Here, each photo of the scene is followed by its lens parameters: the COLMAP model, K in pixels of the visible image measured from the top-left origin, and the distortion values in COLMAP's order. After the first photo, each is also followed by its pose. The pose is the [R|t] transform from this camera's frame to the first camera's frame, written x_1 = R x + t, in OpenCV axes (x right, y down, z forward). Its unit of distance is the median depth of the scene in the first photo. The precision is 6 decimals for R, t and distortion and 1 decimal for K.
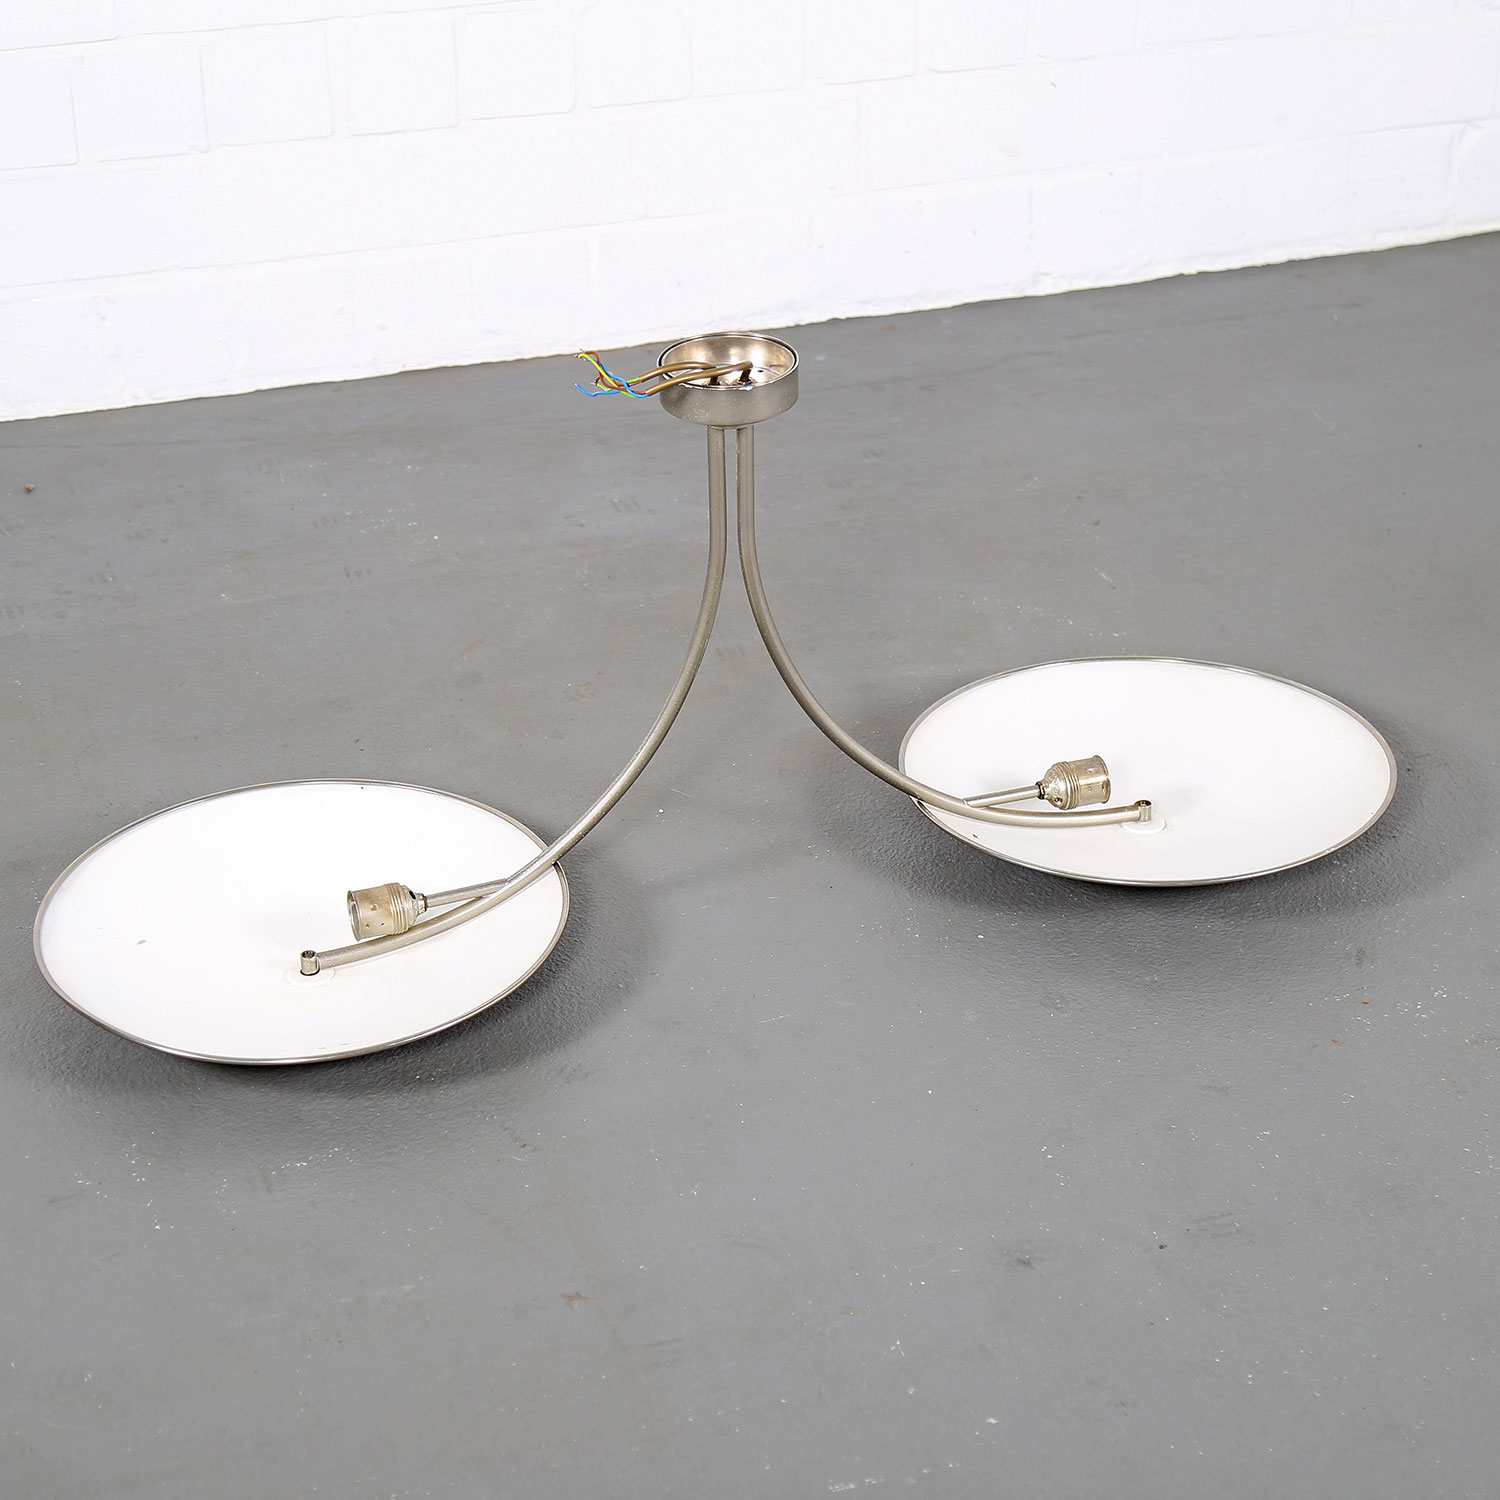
lens RADIAL K [[3486.3, 0, 764.2], [0, 3486.3, 748.7], [0, 0, 1]] dist [0.206926, 0.000000]
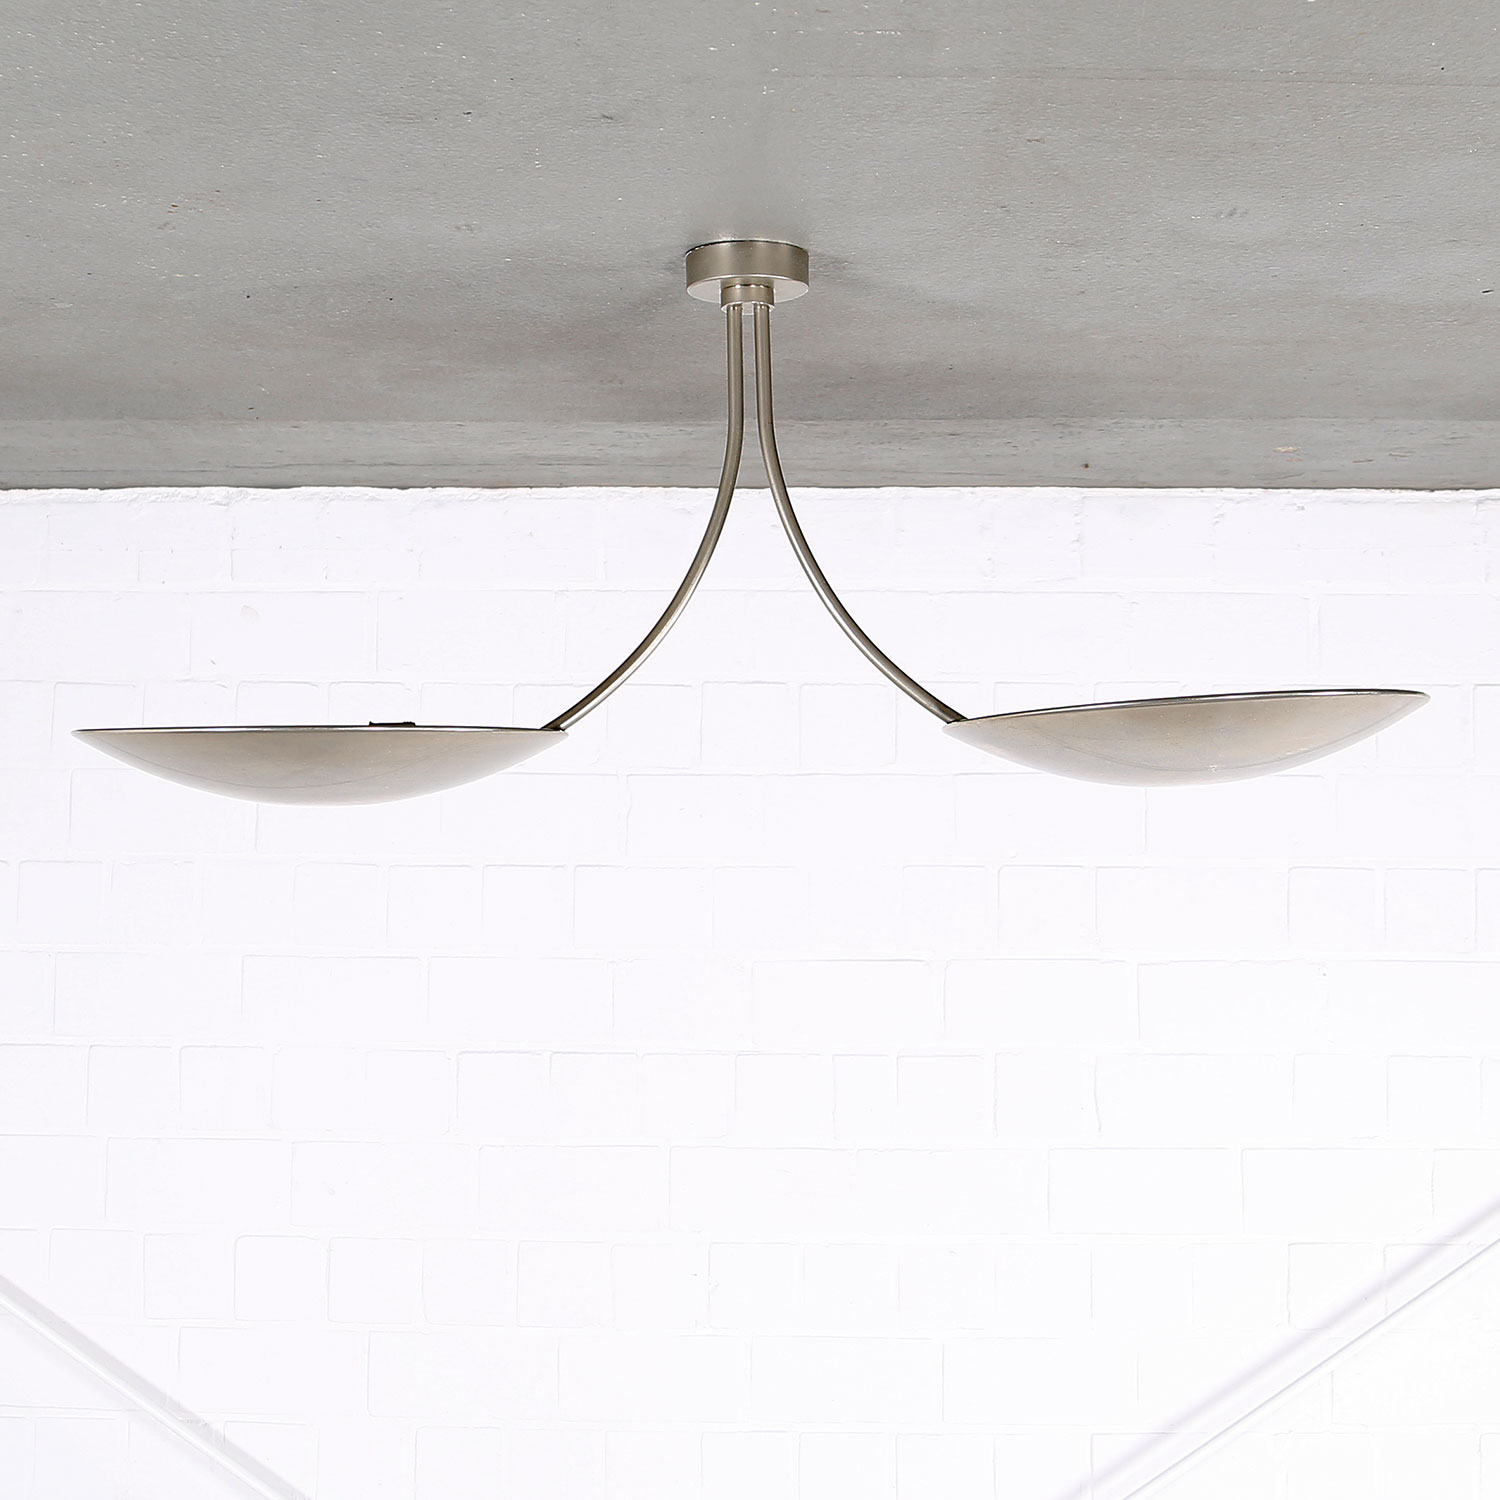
lens RADIAL K [[2537.8, 0, 737.7], [0, 2537.8, 587.8], [0, 0, 1]] dist [-0.089210, 0.000000]
pose [[-0.964773, -0.048824, -0.258514, 0.144025], [0.140837, -0.925817, -0.350753, 0.184328], [-0.222211, -0.374805, 0.900080, 0.179172]]
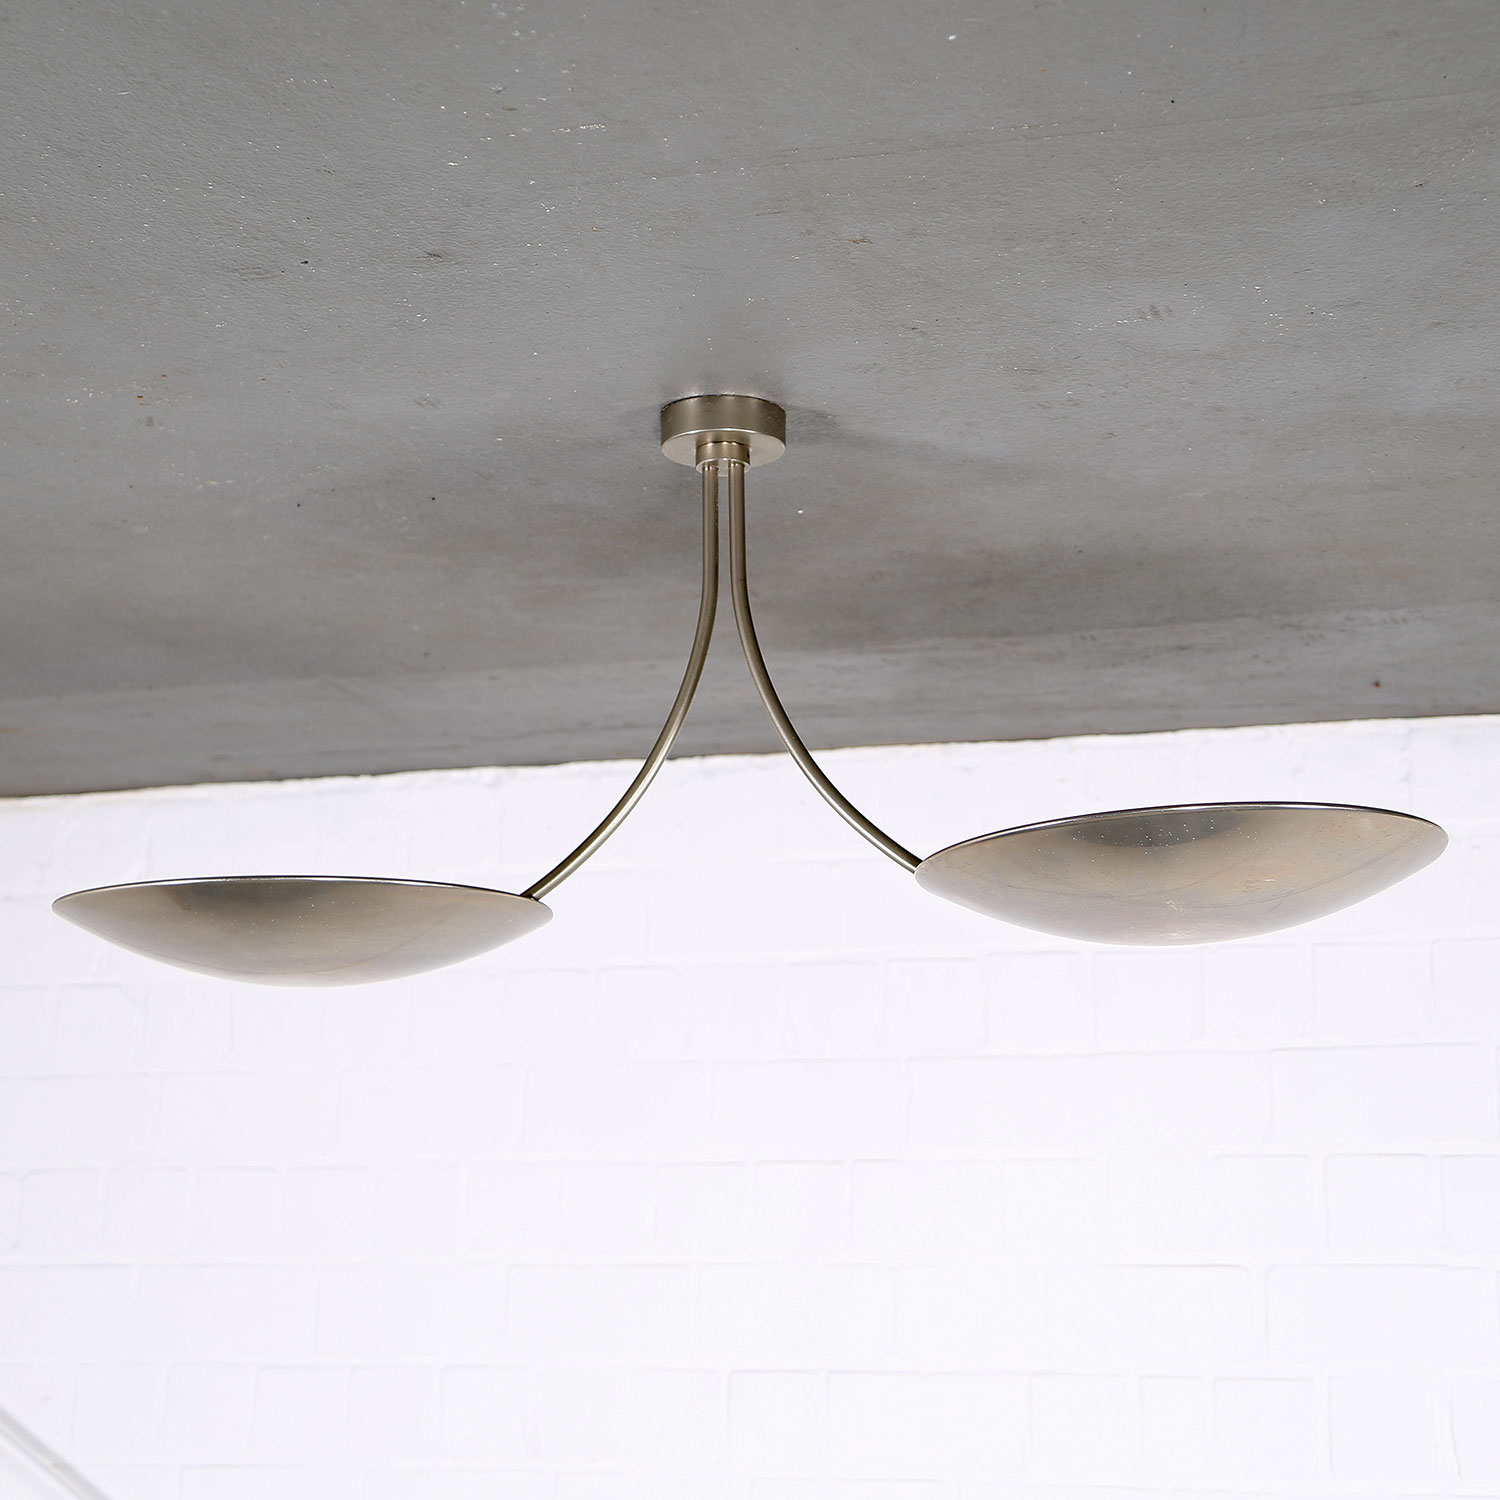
lens RADIAL K [[2999.2, 0, 740.6], [0, 2999.2, 682.1], [0, 0, 1]] dist [0.123247, 0.000000]
pose [[-0.999471, -0.022222, 0.023757, -0.027514], [0.015386, -0.966386, -0.256636, 0.166612], [0.028661, -0.256135, 0.966216, 0.060638]]
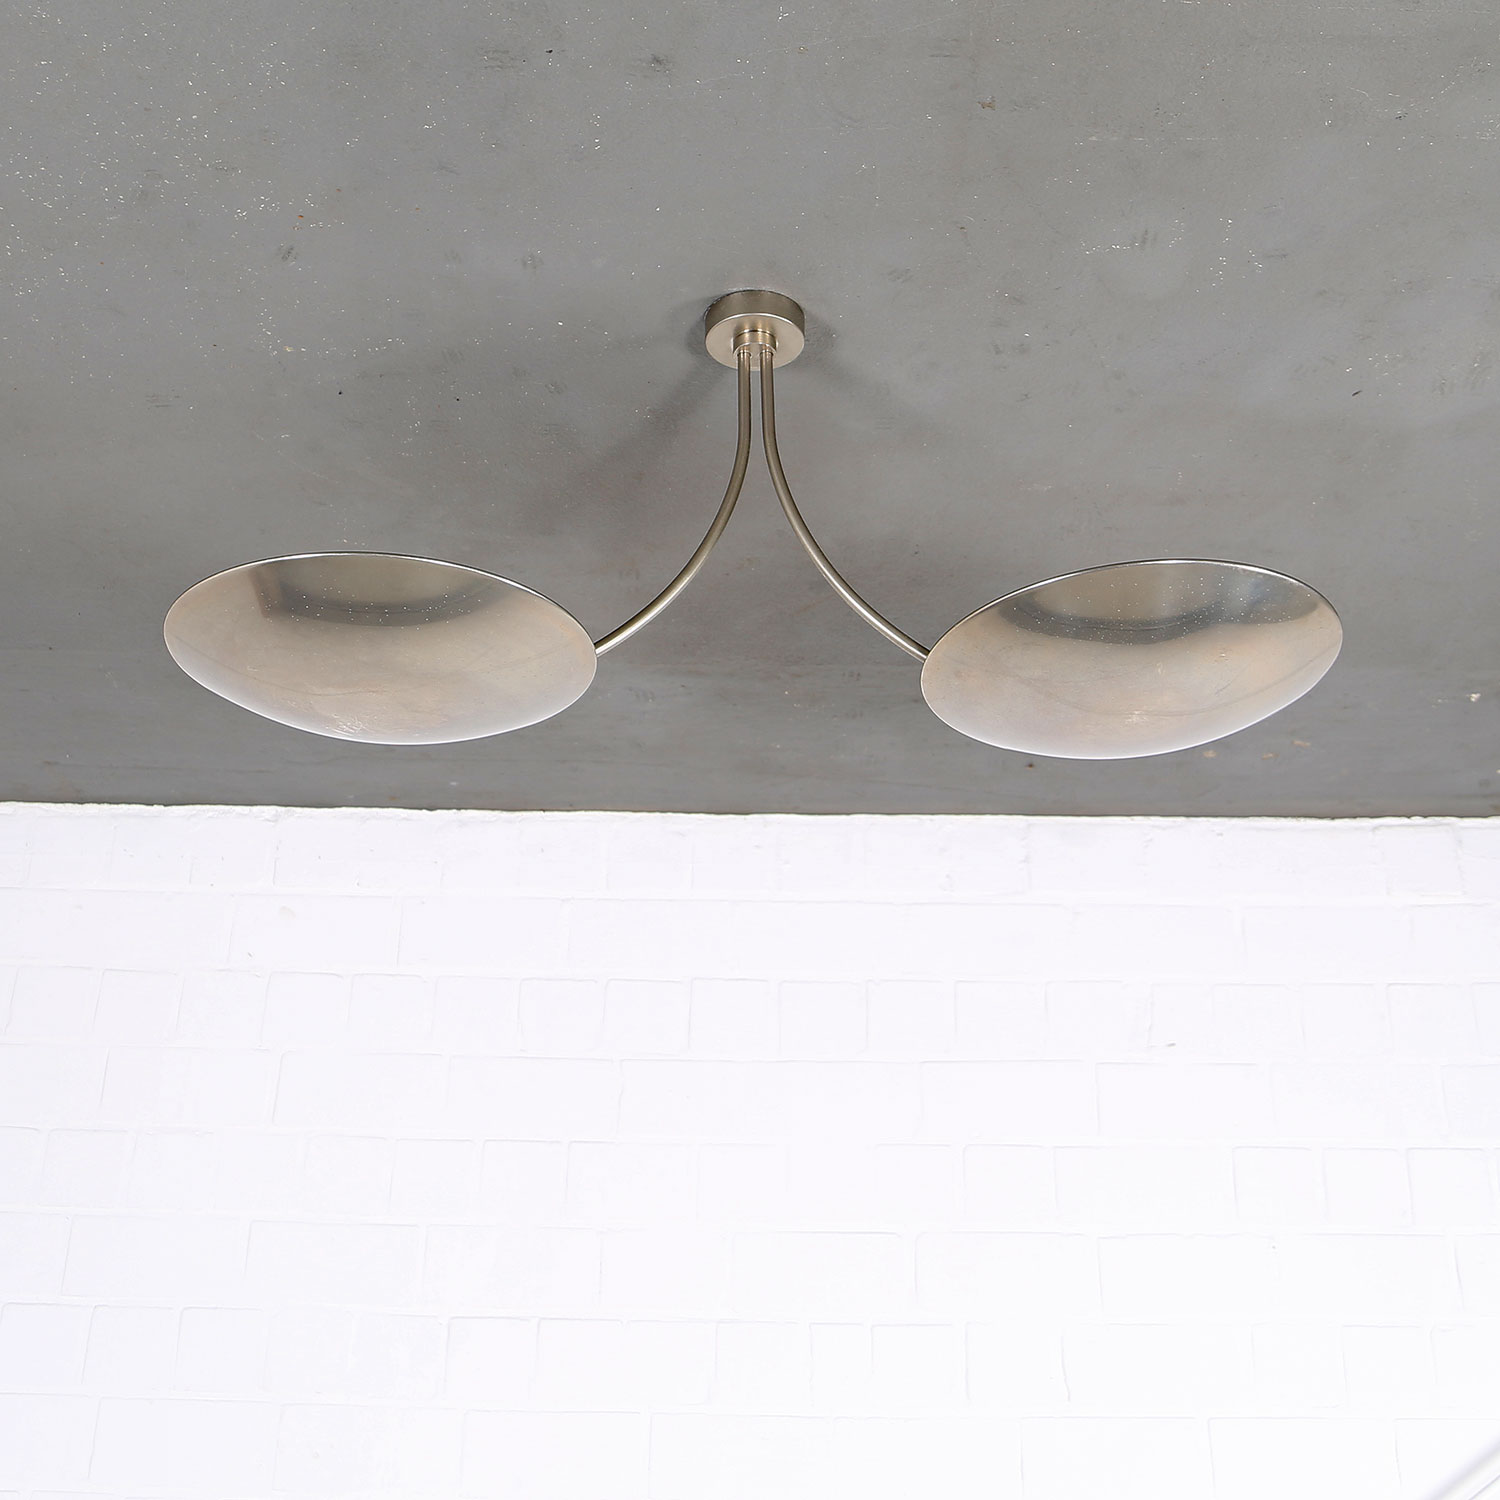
lens RADIAL K [[2226.2, 0, 733.3], [0, 2226.2, 468.9], [0, 0, 1]] dist [-0.089312, 0.000000]
pose [[-0.959113, -0.173309, -0.223755, 0.134793], [0.159220, -0.984022, 0.079684, -0.043673], [-0.233990, 0.040800, 0.971383, 0.120756]]
